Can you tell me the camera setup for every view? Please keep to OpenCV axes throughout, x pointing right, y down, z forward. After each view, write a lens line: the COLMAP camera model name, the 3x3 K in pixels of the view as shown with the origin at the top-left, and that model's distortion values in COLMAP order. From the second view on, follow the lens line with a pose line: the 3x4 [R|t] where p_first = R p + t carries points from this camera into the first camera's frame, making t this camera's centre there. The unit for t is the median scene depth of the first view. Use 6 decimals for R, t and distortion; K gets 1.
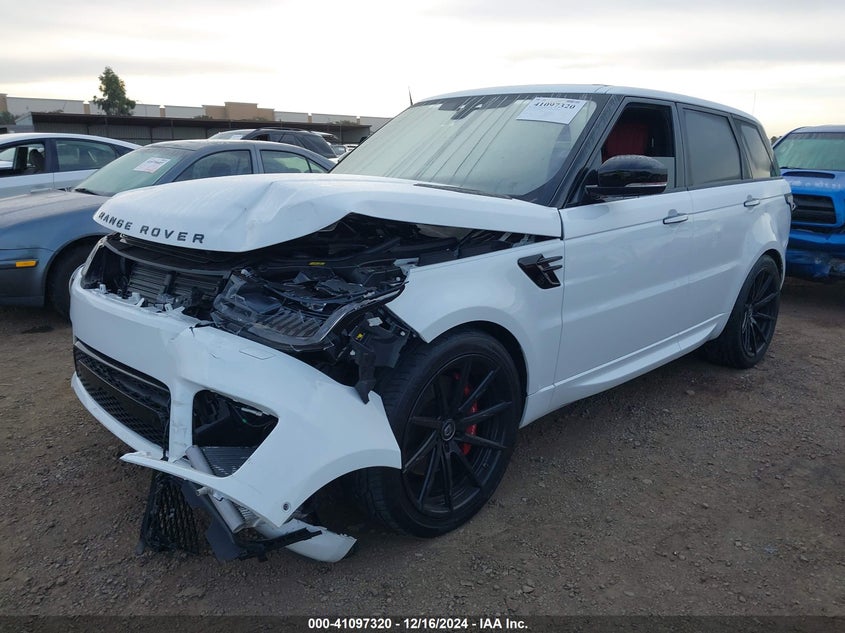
lens RADIAL K [[681.3, 0, 412.0], [0, 681.3, 314.5], [0, 0, 1]] dist [0.003167, -0.001310]
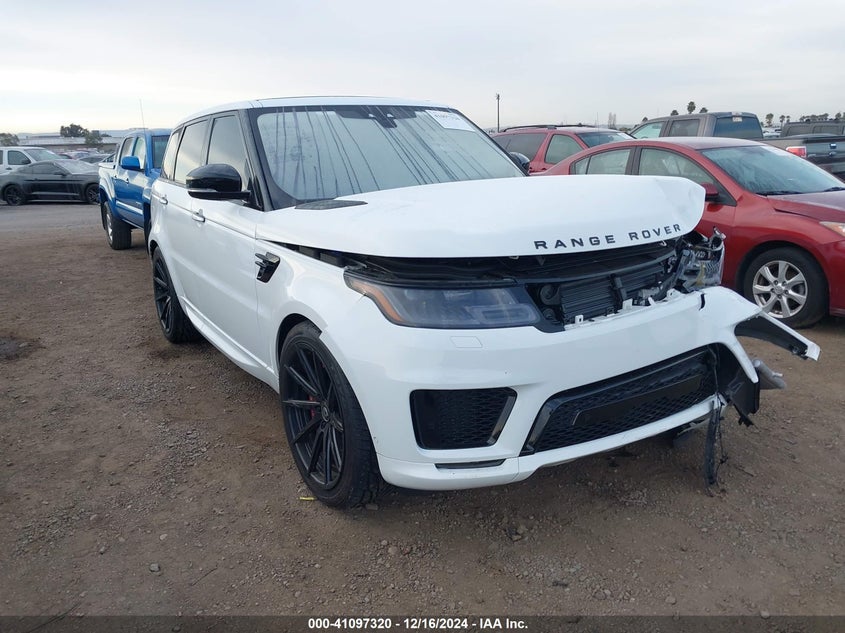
lens RADIAL K [[681.3, 0, 412.0], [0, 681.3, 314.5], [0, 0, 1]] dist [0.003167, -0.001310]
pose [[0.140723, -0.255232, 0.956584, -1.338268], [0.258019, 0.942265, 0.213454, -0.292489], [-0.955836, 0.216779, 0.198453, 1.033231]]
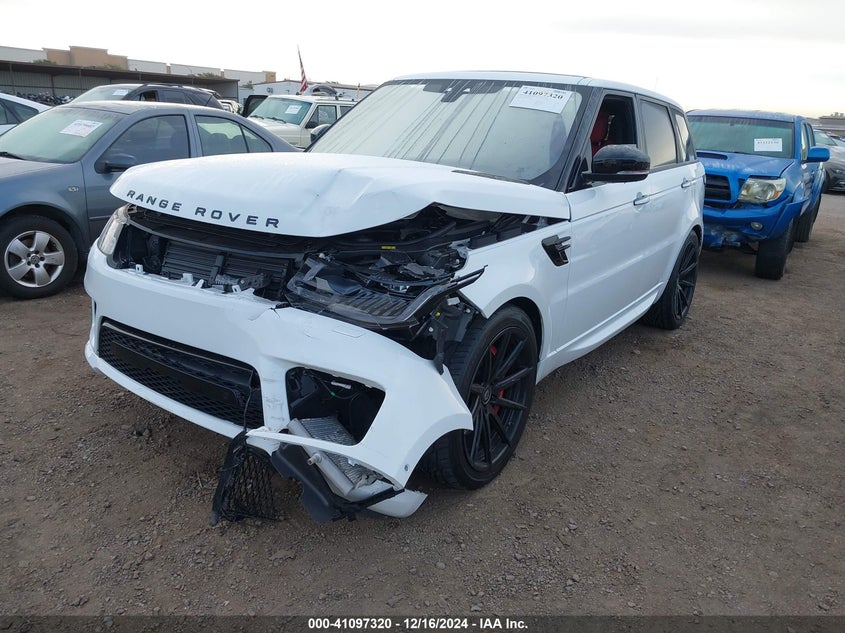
lens RADIAL K [[681.0, 0, 413.4], [0, 681.0, 319.7], [0, 0, 1]] dist [0.005182, -0.006047]
pose [[0.980494, -0.022724, 0.195230, -0.258357], [0.010296, 0.997868, 0.064440, -0.024107], [-0.196278, -0.061172, 0.978638, -0.056854]]
